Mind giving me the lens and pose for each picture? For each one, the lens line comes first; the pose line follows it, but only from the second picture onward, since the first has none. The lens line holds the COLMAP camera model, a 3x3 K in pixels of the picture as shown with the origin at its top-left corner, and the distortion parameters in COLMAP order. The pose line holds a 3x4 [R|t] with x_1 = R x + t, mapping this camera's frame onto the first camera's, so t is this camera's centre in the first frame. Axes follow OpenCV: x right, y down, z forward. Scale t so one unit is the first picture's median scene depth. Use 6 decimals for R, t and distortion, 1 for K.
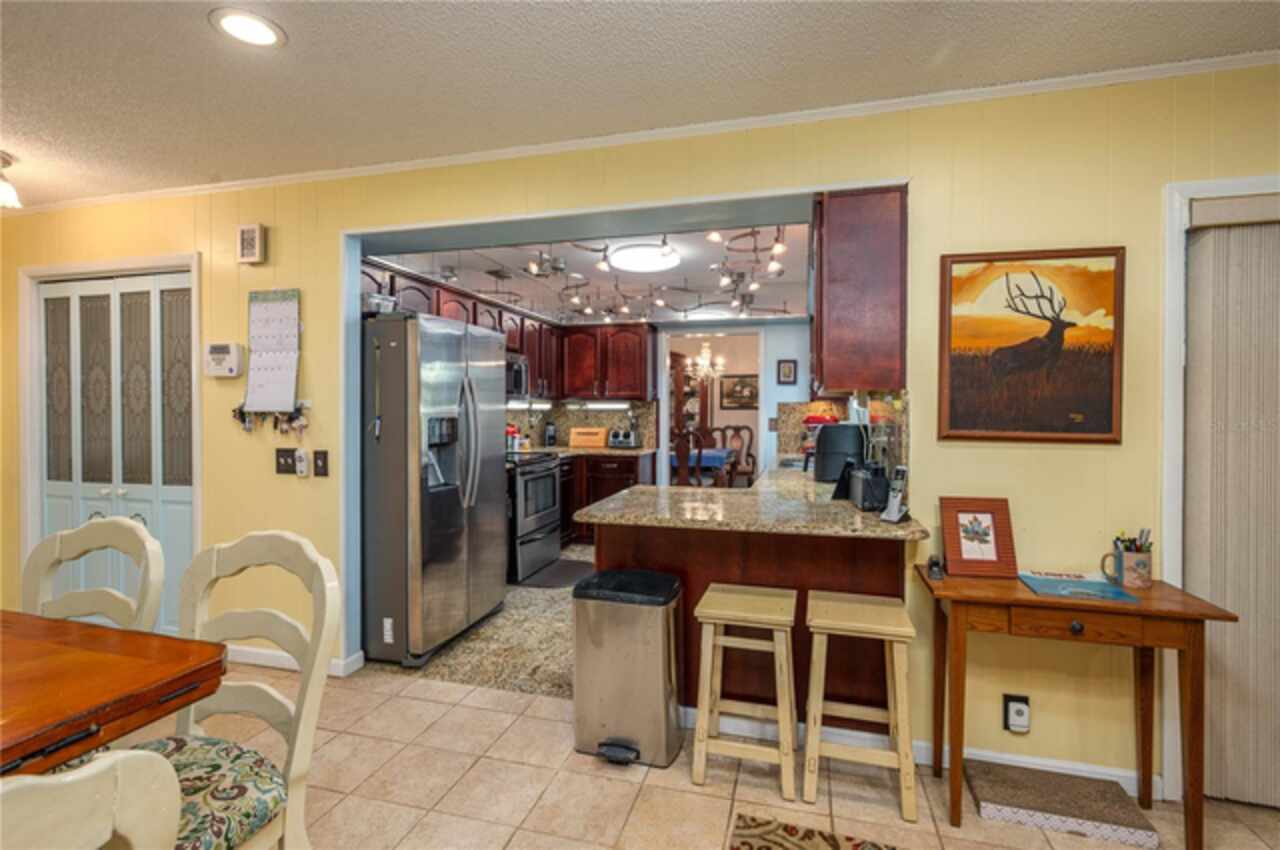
lens RADIAL K [[578.0, 0, 639.3], [0, 578.0, 407.4], [0, 0, 1]] dist [0.001192, 0.000170]
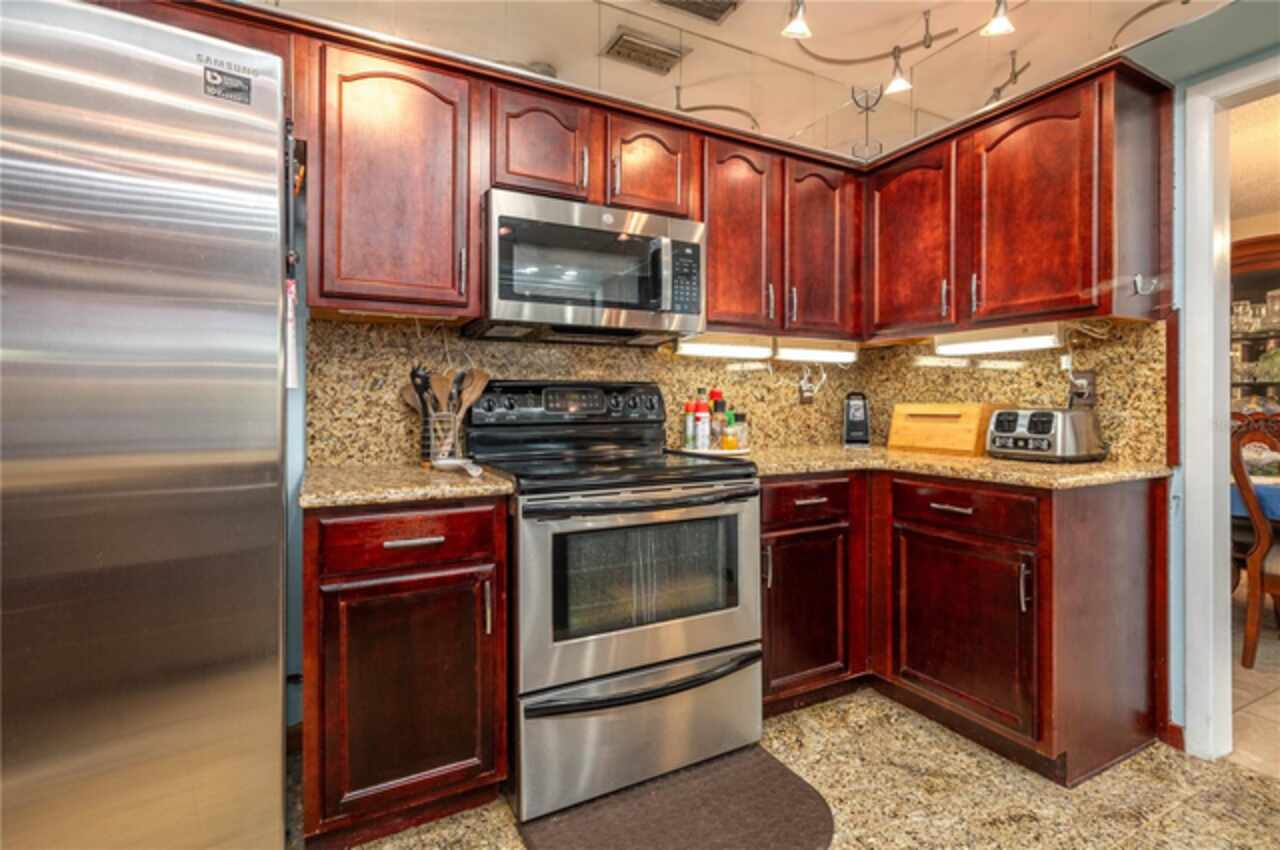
lens RADIAL K [[578.0, 0, 639.3], [0, 578.0, 407.4], [0, 0, 1]] dist [0.001192, 0.000170]
pose [[0.675632, 0.000840, -0.737239, 0.069810], [0.006356, 0.999956, 0.006965, 0.034949], [0.737212, -0.009392, 0.675596, 0.582350]]
